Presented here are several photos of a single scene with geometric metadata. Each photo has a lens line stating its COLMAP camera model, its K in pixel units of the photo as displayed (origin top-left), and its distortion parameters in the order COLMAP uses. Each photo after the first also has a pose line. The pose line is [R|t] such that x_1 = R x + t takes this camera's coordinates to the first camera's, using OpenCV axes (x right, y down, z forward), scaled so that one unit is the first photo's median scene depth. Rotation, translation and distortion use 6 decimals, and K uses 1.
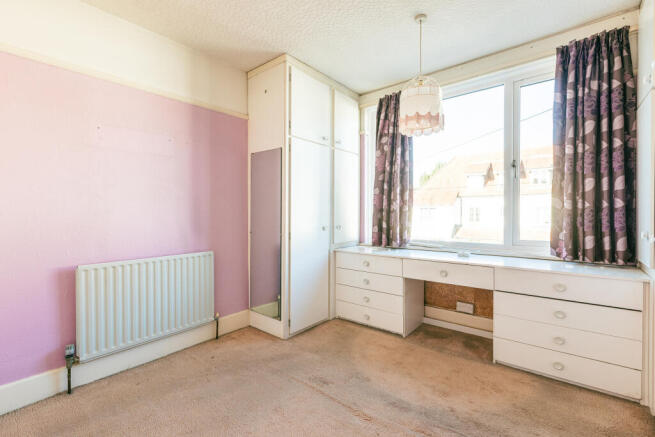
lens RADIAL K [[293.0, 0, 323.1], [0, 293.0, 215.5], [0, 0, 1]] dist [0.003283, -0.000134]
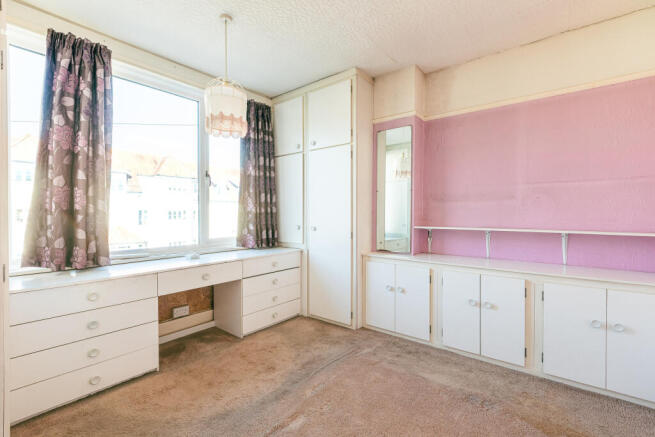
lens RADIAL K [[293.0, 0, 323.5], [0, 293.0, 218.1], [0, 0, 1]] dist [0.003283, -0.000134]
pose [[-0.011006, -0.010095, 0.999888, -0.575628], [0.009715, 0.999901, 0.010202, -0.007845], [-0.999892, 0.009826, -0.010907, 0.599269]]
